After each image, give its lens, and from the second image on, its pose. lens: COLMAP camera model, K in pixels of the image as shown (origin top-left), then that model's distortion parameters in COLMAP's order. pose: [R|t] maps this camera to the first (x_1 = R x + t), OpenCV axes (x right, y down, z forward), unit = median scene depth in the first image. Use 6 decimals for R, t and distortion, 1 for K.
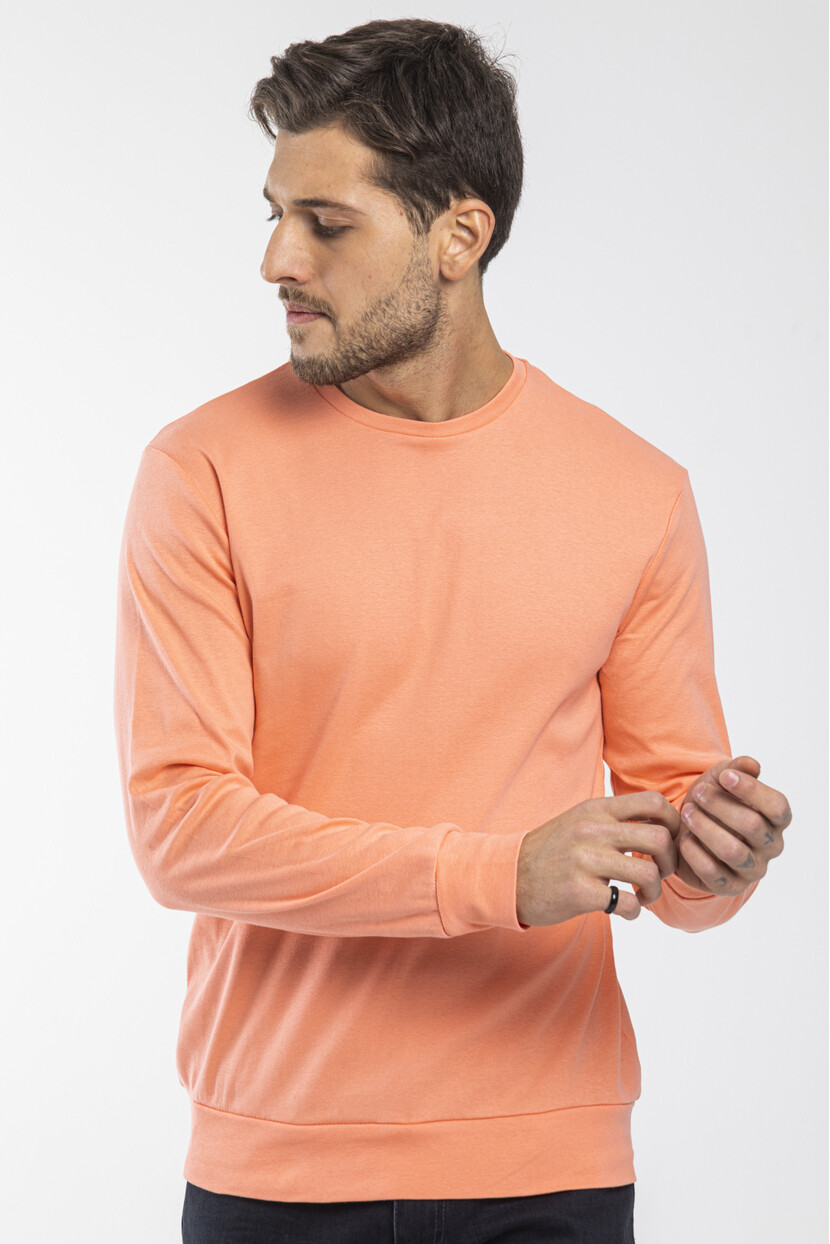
lens RADIAL K [[6305.3, 0, 416.2], [0, 6305.3, 623.1], [0, 0, 1]] dist [0.906529, 0.000000]
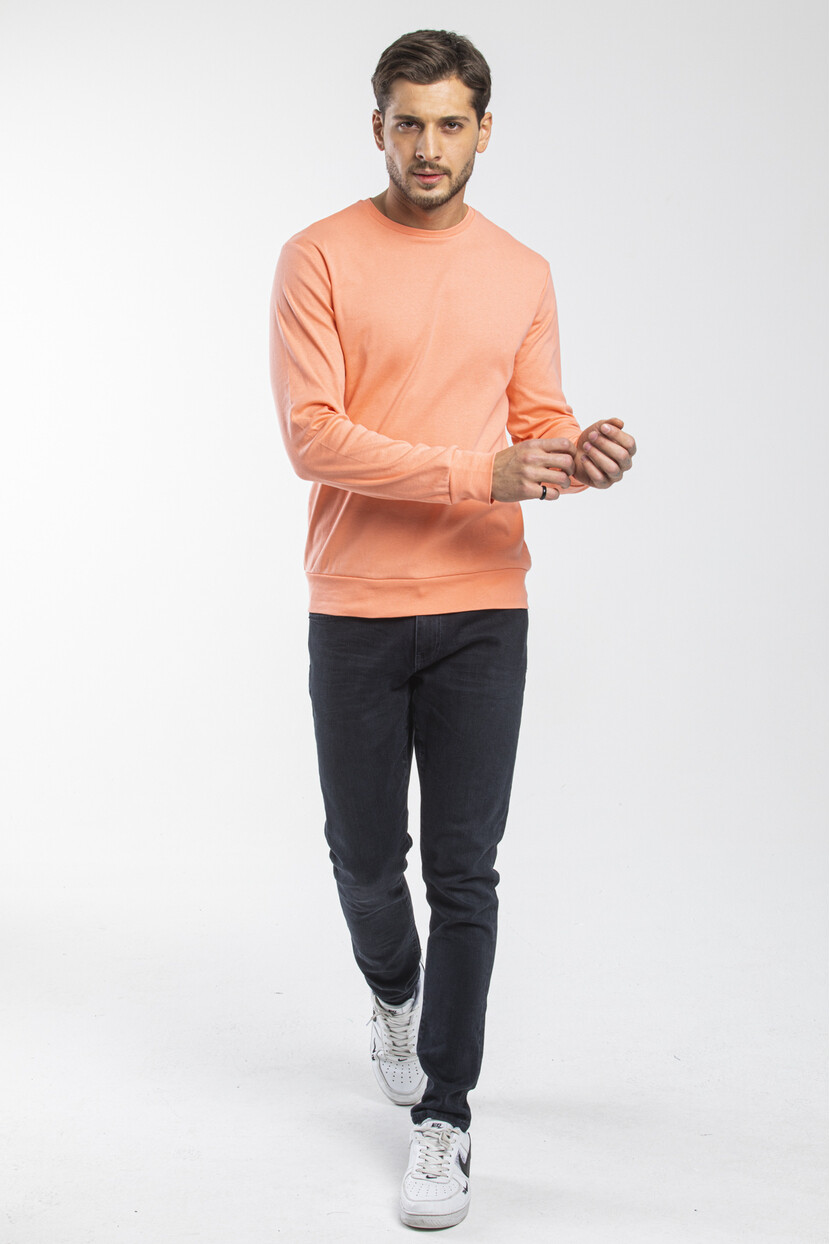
lens RADIAL K [[2676.3, 0, 410.3], [0, 2676.3, 621.8], [0, 0, 1]] dist [0.303492, 0.000000]
pose [[0.999864, 0.014773, 0.007372, -0.013909], [-0.015507, 0.993563, 0.112218, -0.007510], [-0.005666, -0.112317, 0.993656, 0.168930]]
